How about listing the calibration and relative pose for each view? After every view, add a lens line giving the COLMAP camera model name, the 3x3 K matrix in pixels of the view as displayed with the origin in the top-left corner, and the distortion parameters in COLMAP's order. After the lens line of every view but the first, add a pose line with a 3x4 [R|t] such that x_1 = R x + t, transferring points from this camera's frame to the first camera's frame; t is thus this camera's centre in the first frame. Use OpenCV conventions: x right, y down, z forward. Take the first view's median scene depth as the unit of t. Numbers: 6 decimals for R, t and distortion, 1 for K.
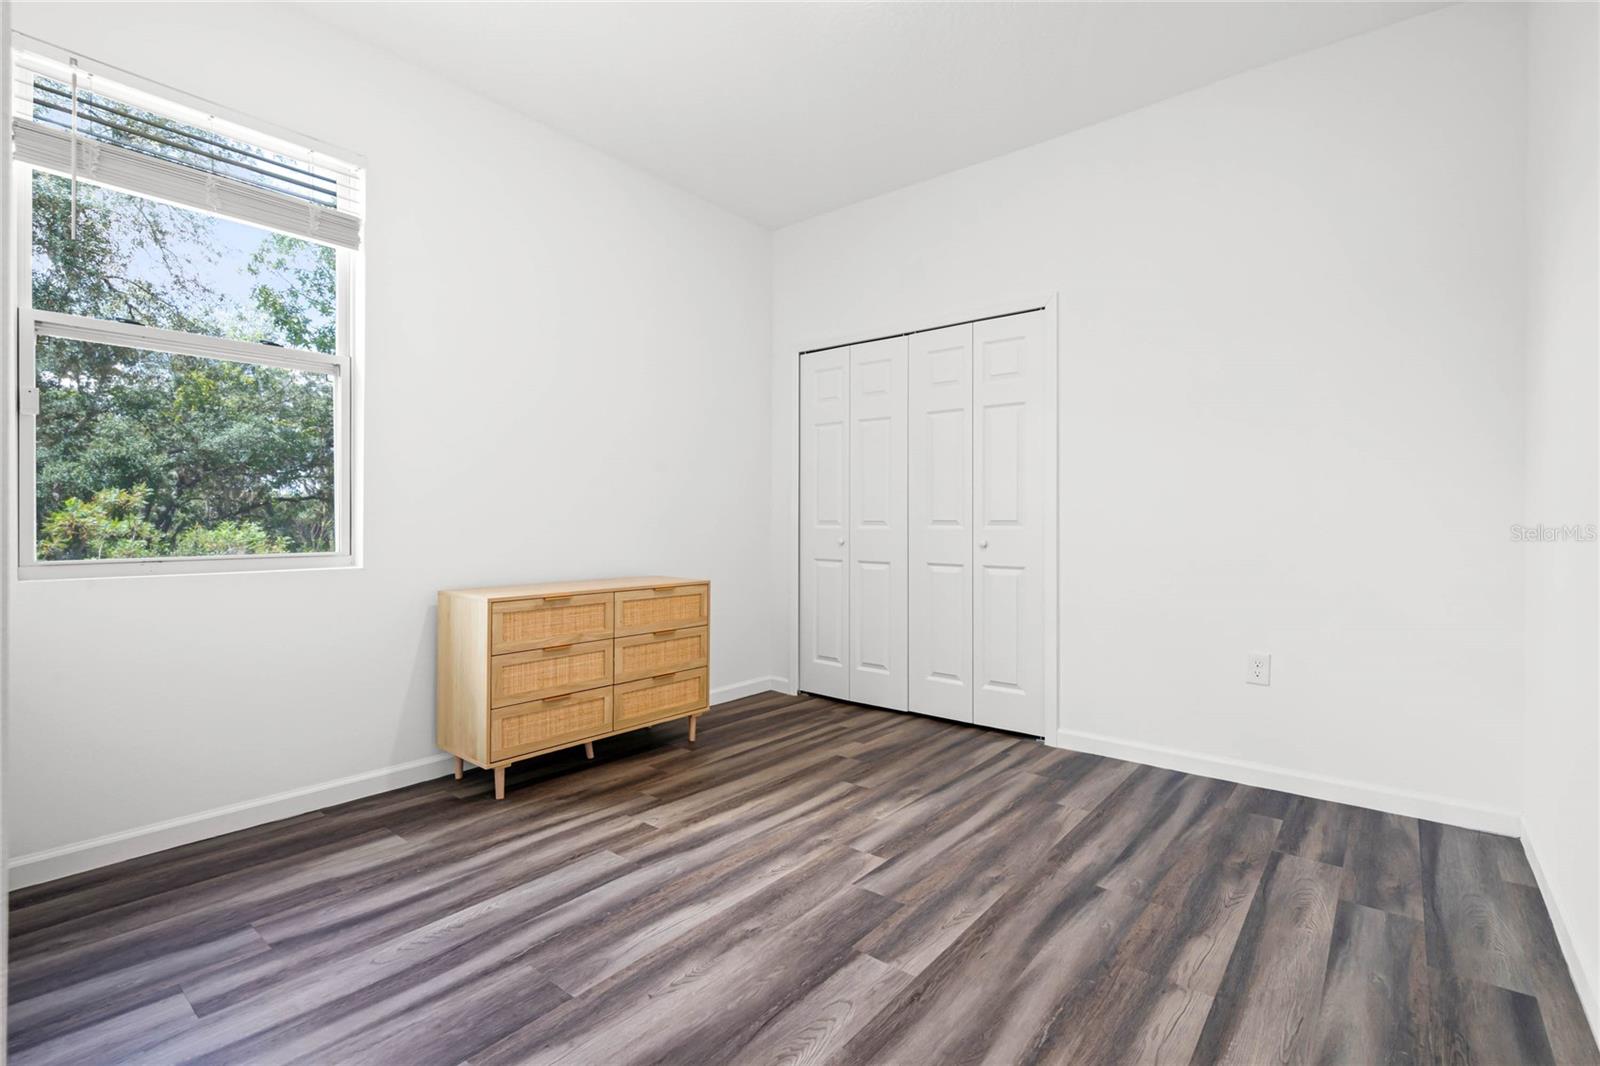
lens RADIAL K [[728.8, 0, 800.0], [0, 728.8, 533.0], [0, 0, 1]] dist [0.001680, 0.000197]
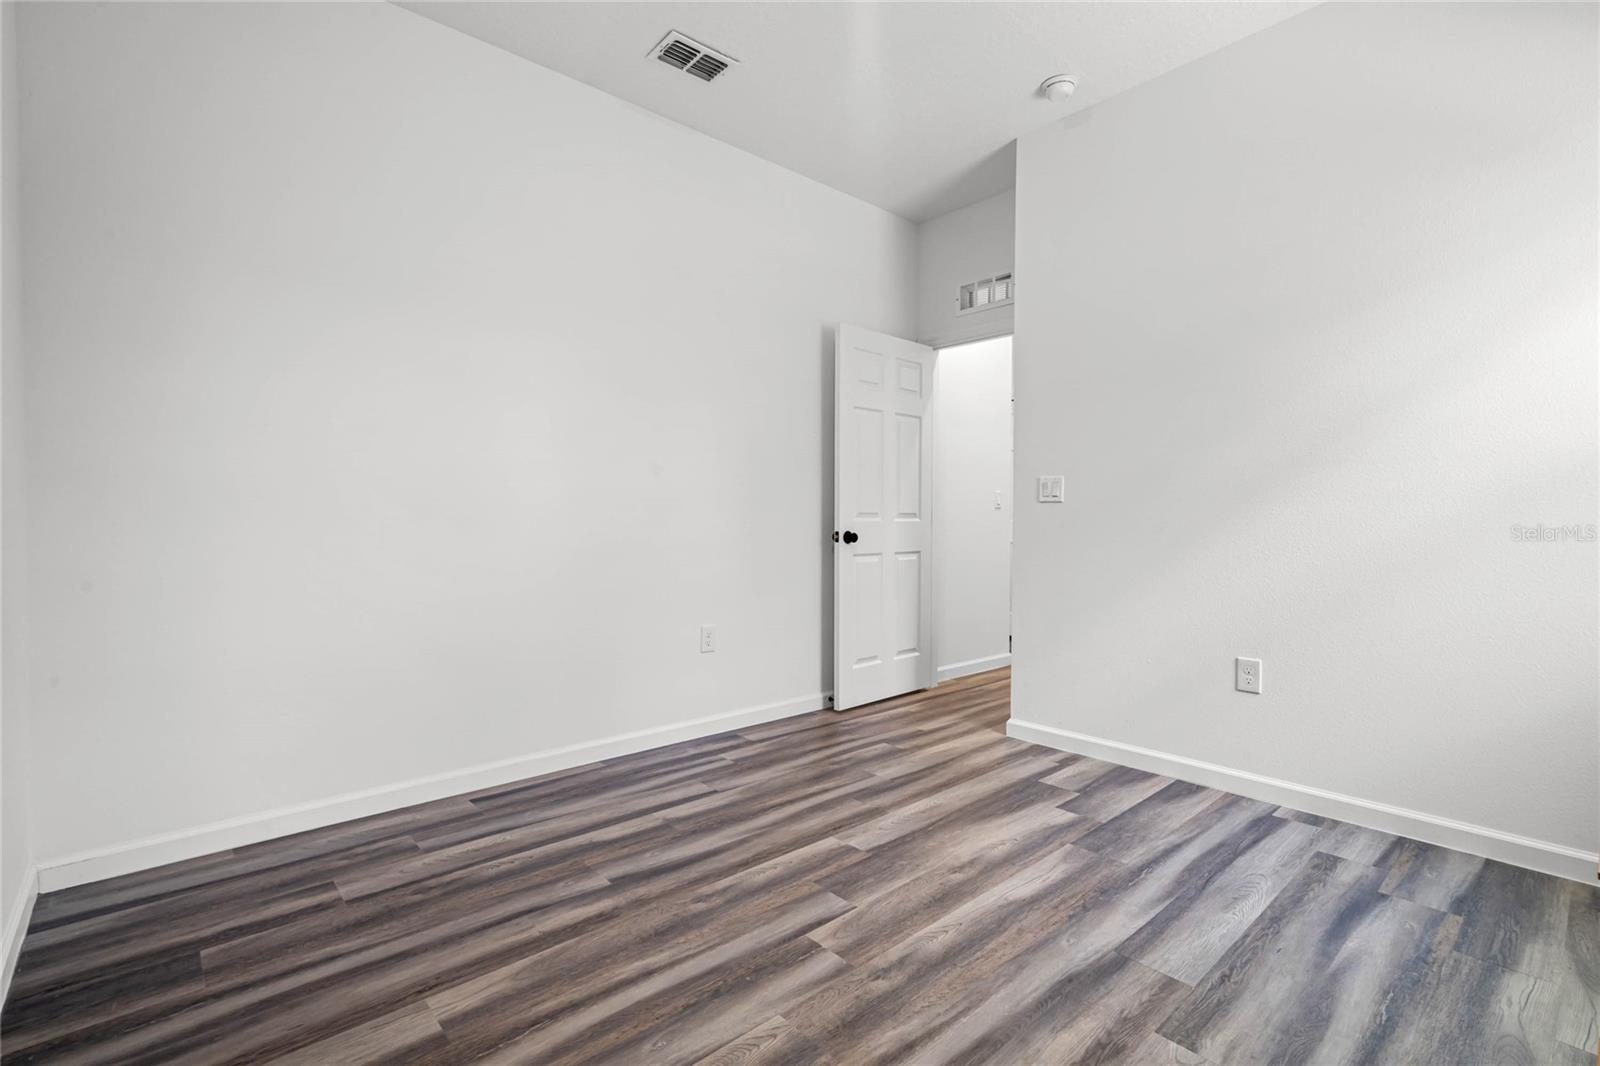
lens RADIAL K [[728.8, 0, 800.0], [0, 728.8, 533.0], [0, 0, 1]] dist [0.001680, 0.000197]
pose [[-0.988640, -0.009105, 0.150024, 0.009121], [-0.003625, 0.999318, 0.036757, -0.030912], [-0.150256, 0.035796, -0.987999, 1.994084]]
